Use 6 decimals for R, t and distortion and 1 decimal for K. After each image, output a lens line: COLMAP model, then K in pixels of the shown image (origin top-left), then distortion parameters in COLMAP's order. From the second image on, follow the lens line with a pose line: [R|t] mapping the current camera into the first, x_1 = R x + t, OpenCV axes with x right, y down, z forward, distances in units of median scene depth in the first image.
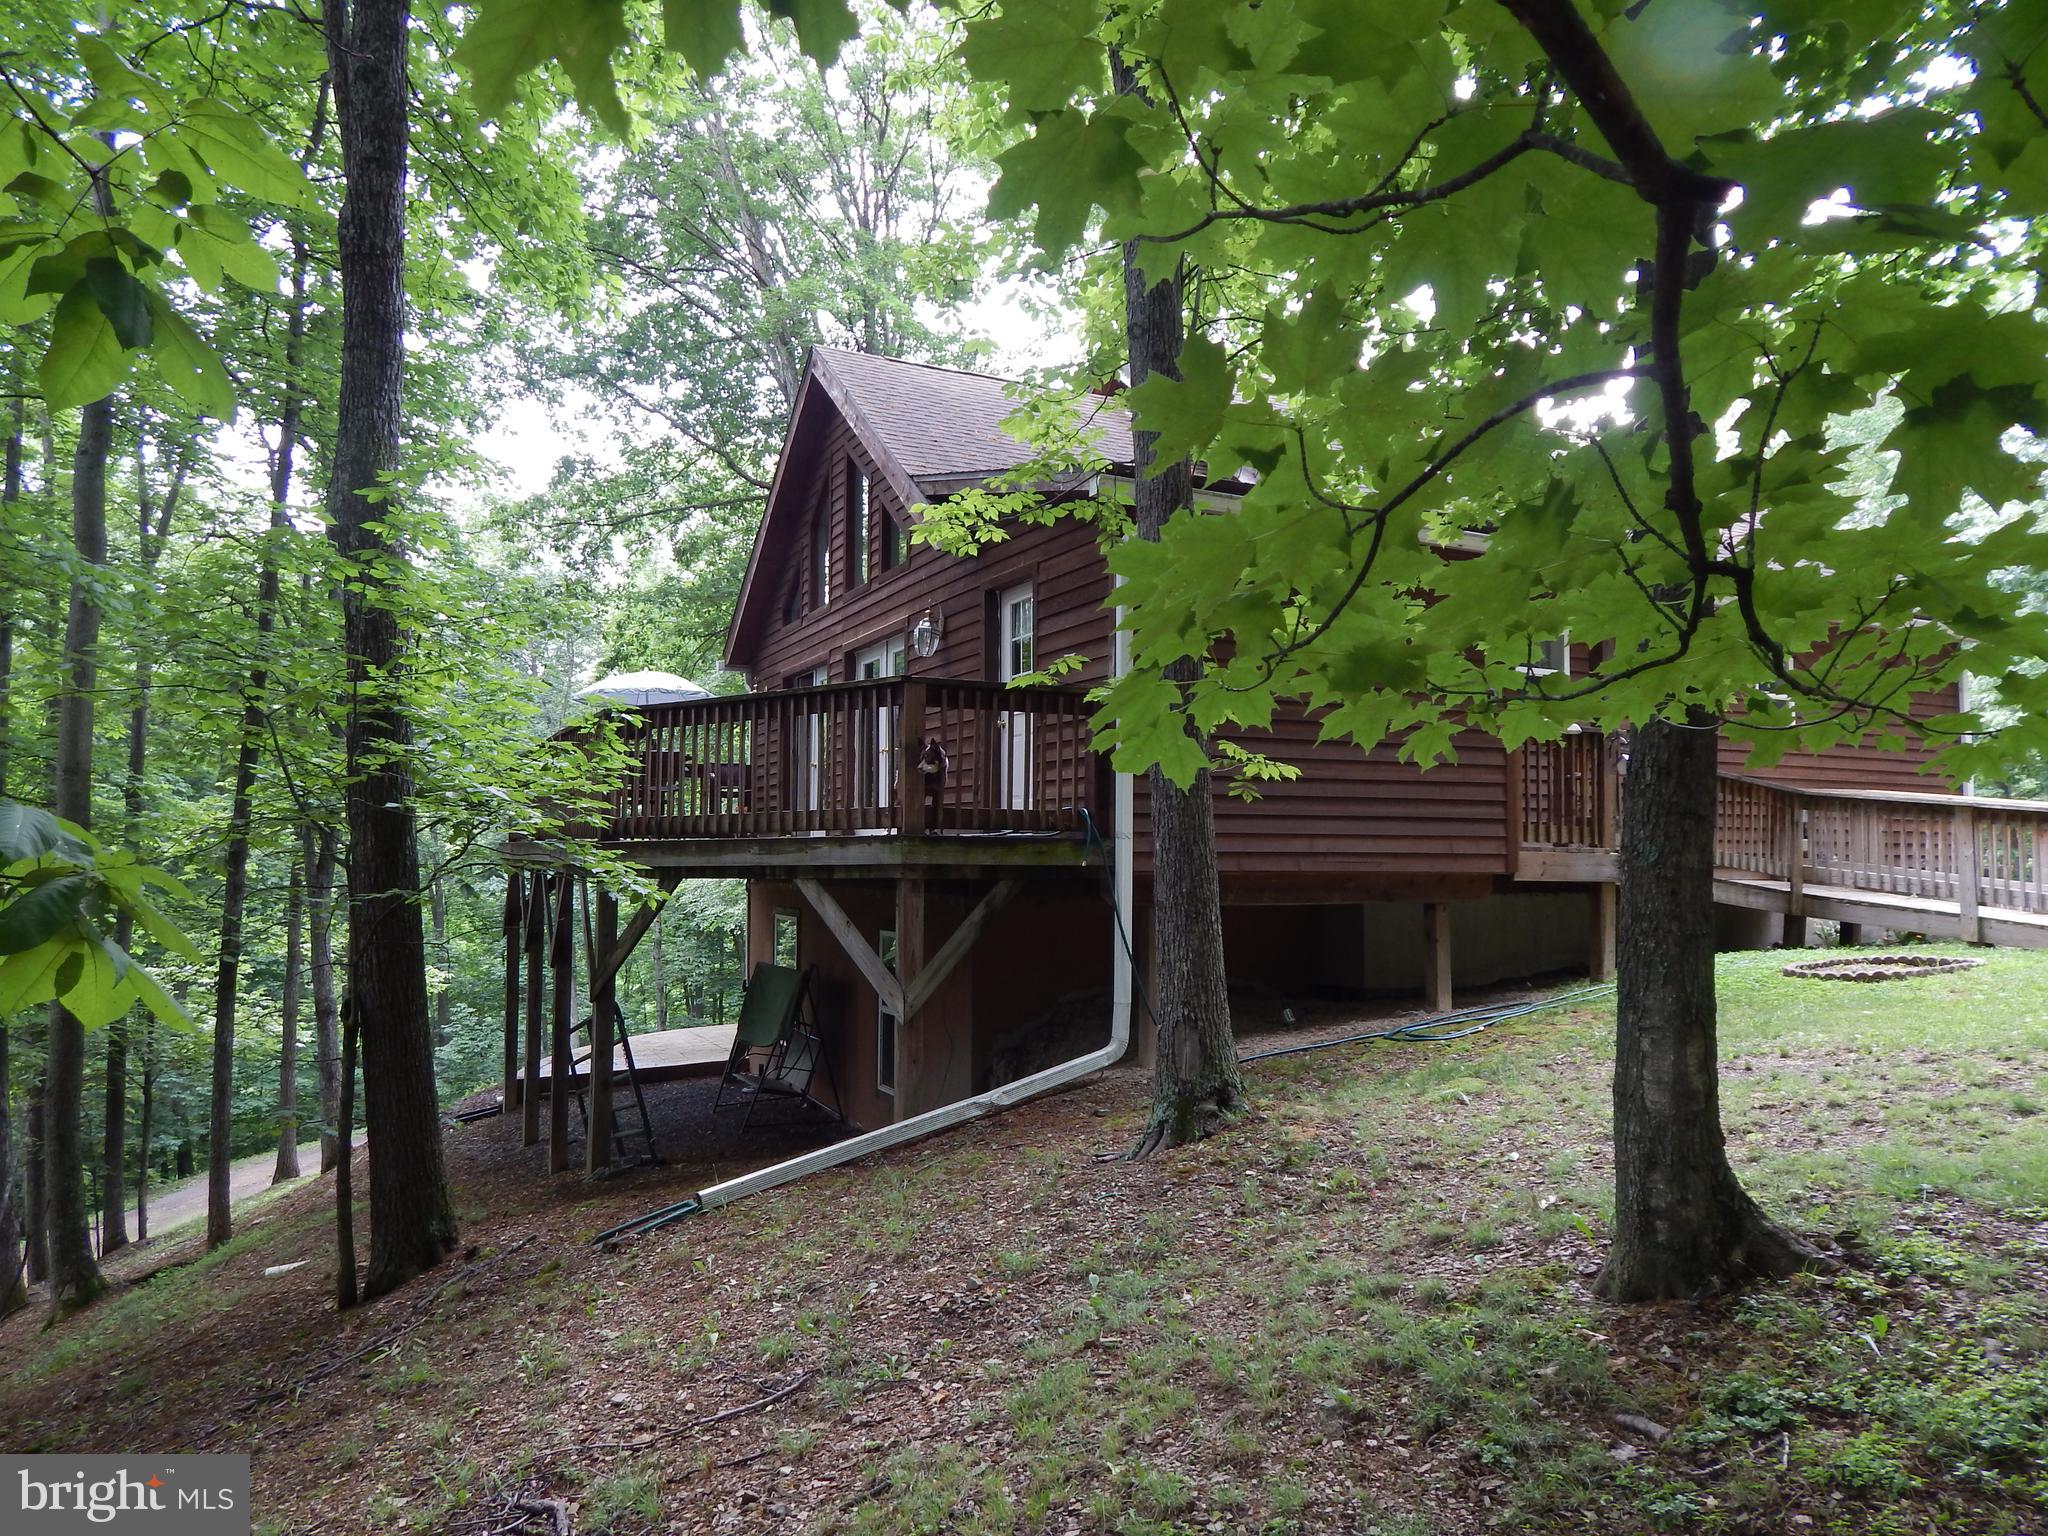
lens RADIAL K [[1342.7, 0, 1024.0], [0, 1342.7, 768.0], [0, 0, 1]] dist [0.017803, -0.000482]
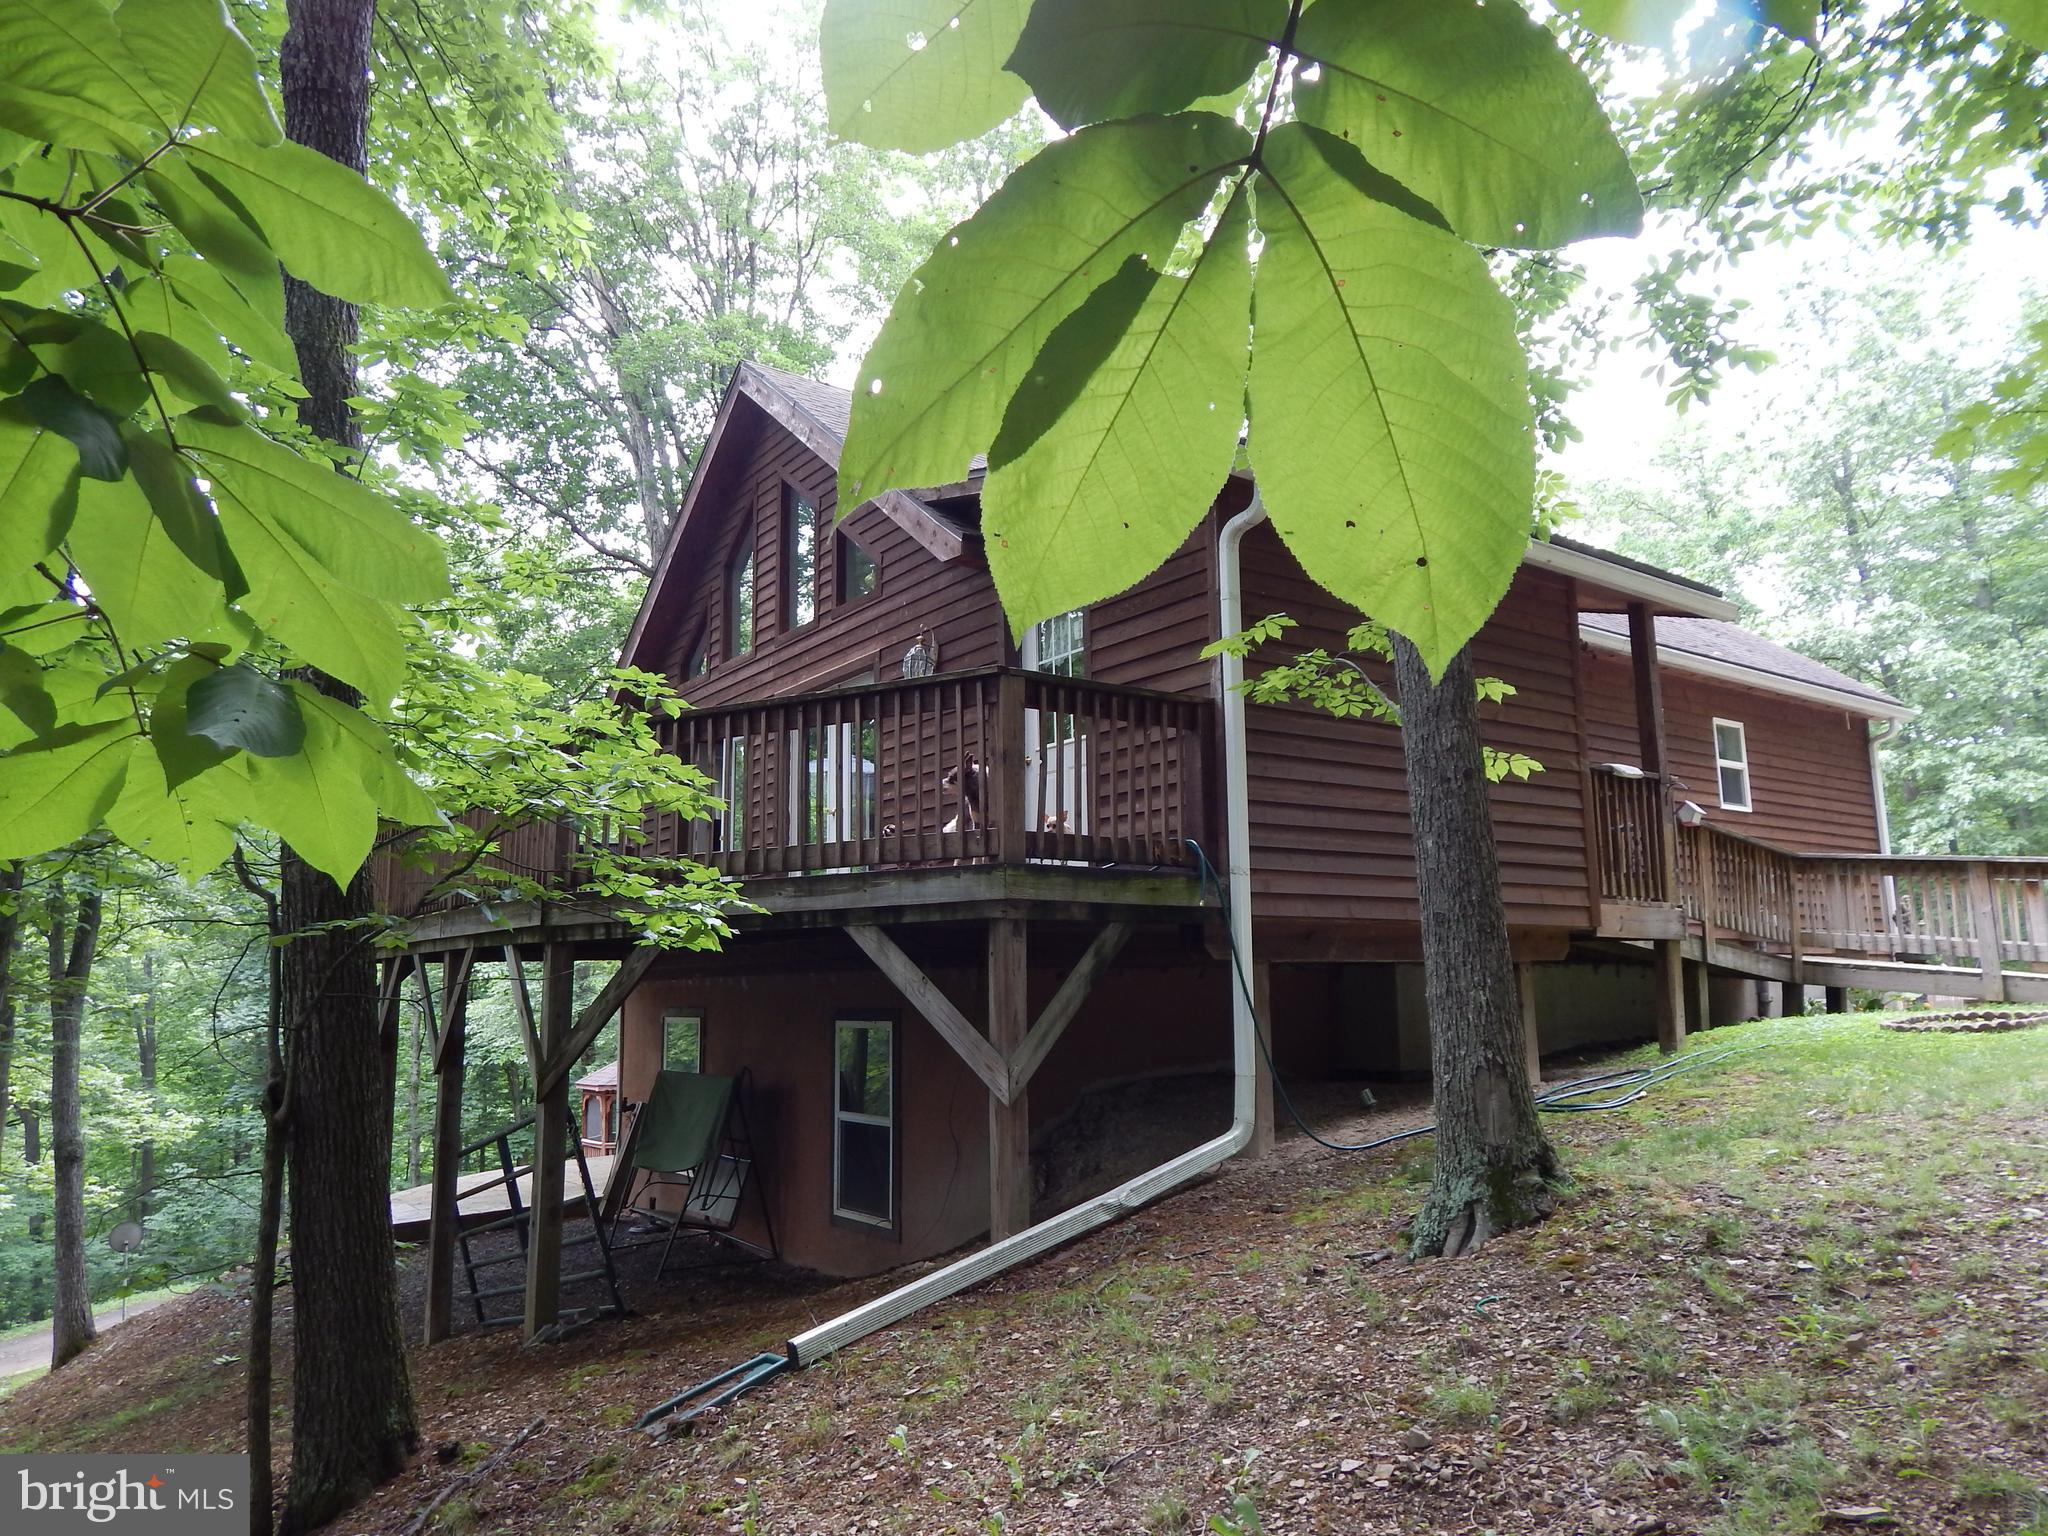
lens RADIAL K [[1354.2, 0, 1021.7], [0, 1354.2, 764.4], [0, 0, 1]] dist [0.016470, -0.008496]
pose [[0.986205, 0.008154, 0.165328, -0.216771], [0.008114, 0.995204, -0.097482, 0.071501], [-0.165330, 0.097479, 0.981409, 0.211213]]
